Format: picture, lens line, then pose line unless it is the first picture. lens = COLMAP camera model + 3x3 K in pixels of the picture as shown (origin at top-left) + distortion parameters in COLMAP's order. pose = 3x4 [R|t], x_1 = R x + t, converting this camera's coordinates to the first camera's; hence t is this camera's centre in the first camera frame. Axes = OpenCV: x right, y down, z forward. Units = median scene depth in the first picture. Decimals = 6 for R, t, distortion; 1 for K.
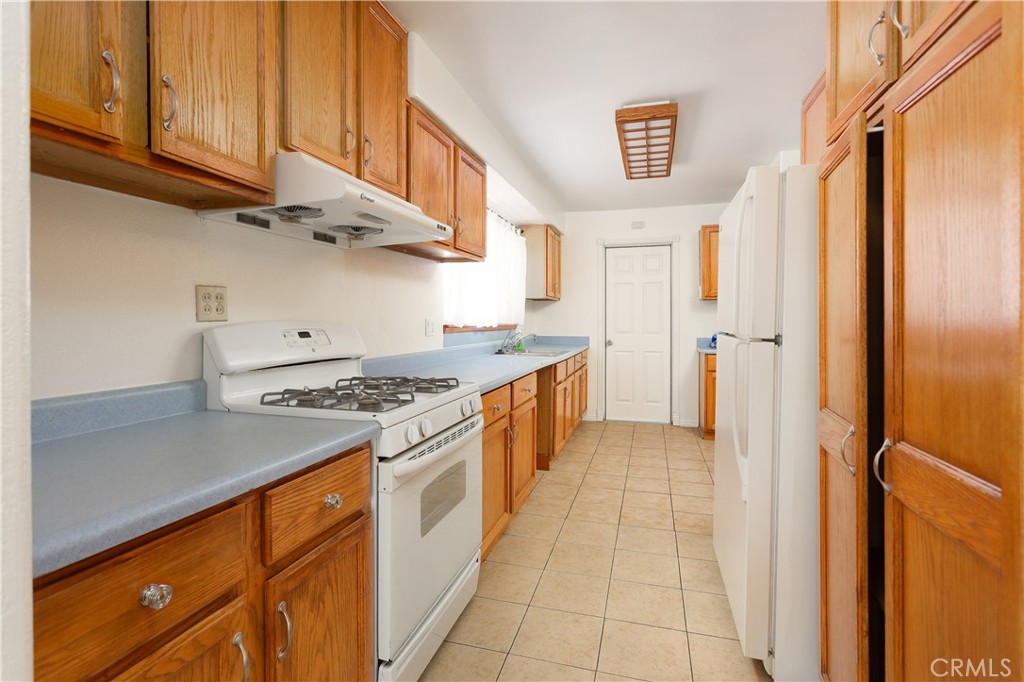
lens RADIAL K [[492.7, 0, 500.0], [0, 492.7, 330.7], [0, 0, 1]] dist [-0.003808, 0.000786]
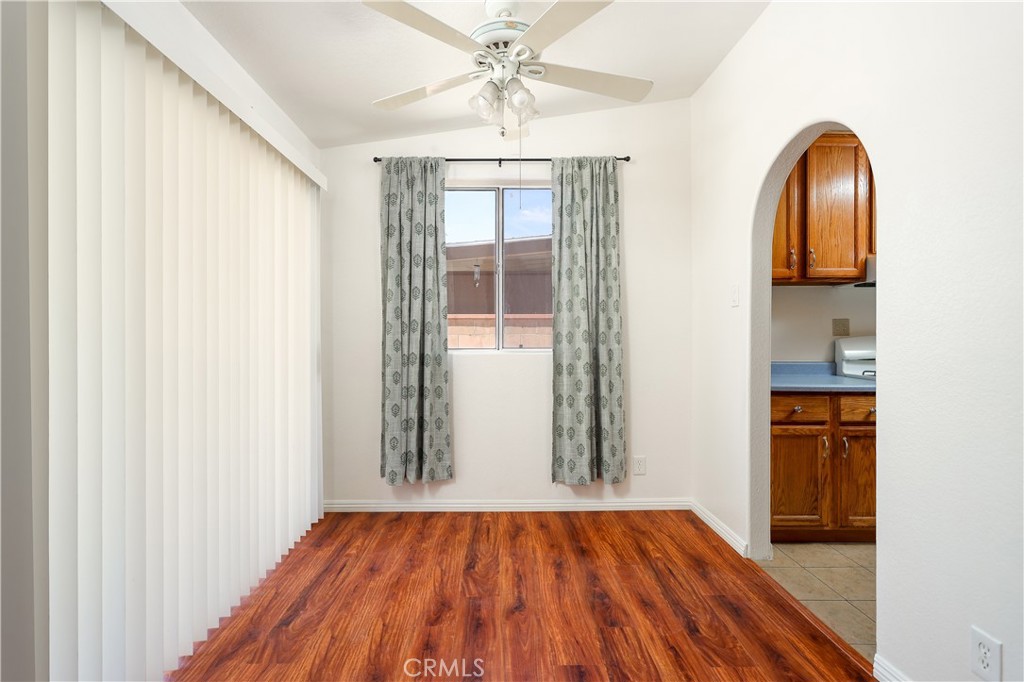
lens RADIAL K [[492.7, 0, 507.5], [0, 492.7, 344.7], [0, 0, 1]] dist [-0.003808, 0.000786]
pose [[0.306438, -0.002050, -0.951888, 1.621890], [-0.012709, 0.999900, -0.006245, 0.077045], [0.951806, 0.014012, 0.306381, -1.669929]]
